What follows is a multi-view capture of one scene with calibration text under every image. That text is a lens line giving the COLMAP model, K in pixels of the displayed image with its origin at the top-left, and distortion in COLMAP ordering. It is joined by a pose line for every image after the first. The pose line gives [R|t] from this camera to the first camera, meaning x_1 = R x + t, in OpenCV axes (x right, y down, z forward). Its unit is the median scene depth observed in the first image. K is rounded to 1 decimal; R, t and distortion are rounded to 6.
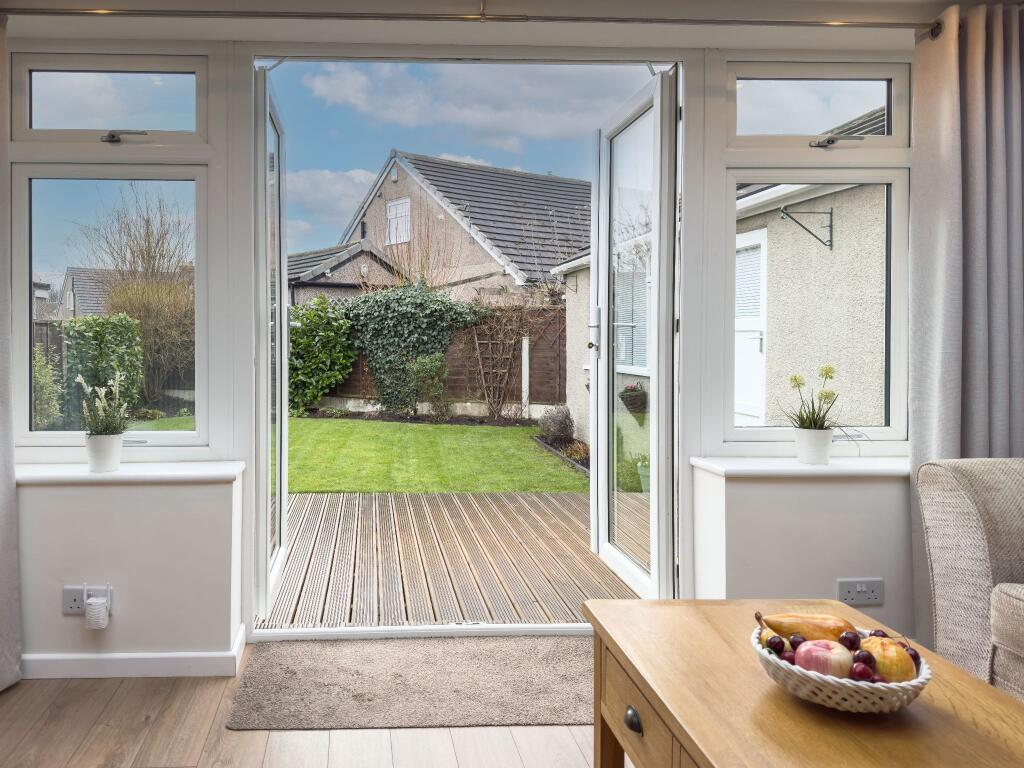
lens RADIAL K [[770.1, 0, 419.1], [0, 770.1, 355.8], [0, 0, 1]] dist [-0.001323, -0.003421]
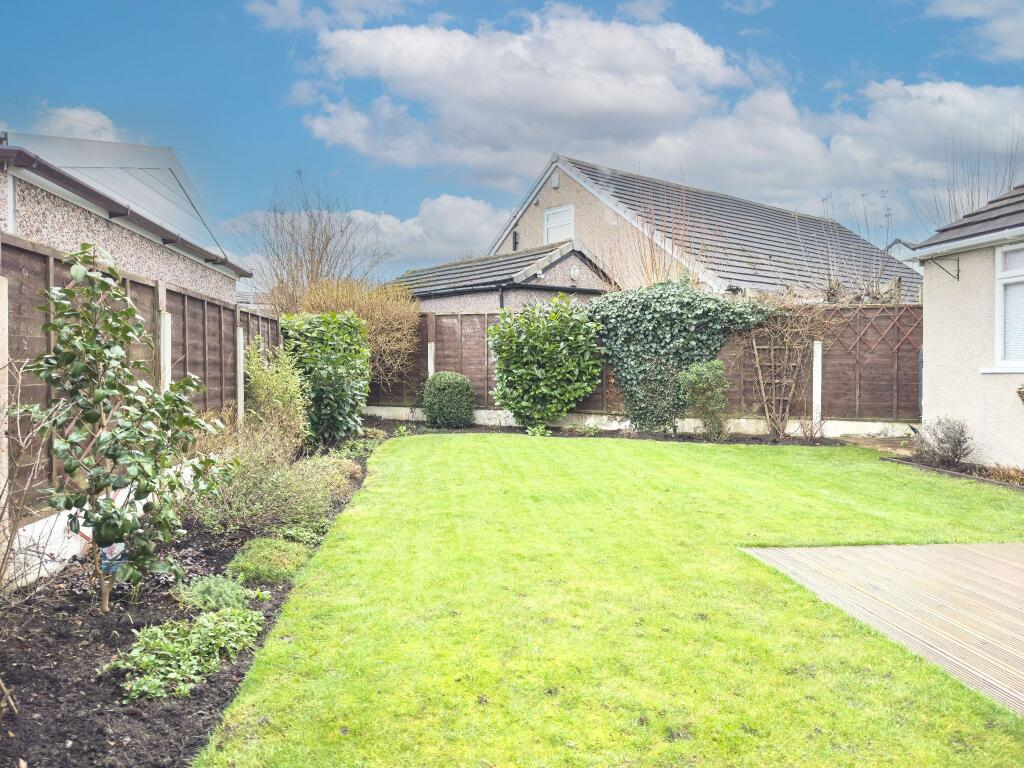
lens RADIAL K [[732.7, 0, 511.4], [0, 732.7, 369.3], [0, 0, 1]] dist [0.103689, -0.122824]
pose [[0.998212, 0.000192, 0.059771, -0.238870], [0.000994, 0.999803, -0.019819, 0.021745], [-0.059763, 0.019843, 0.998015, 0.191342]]
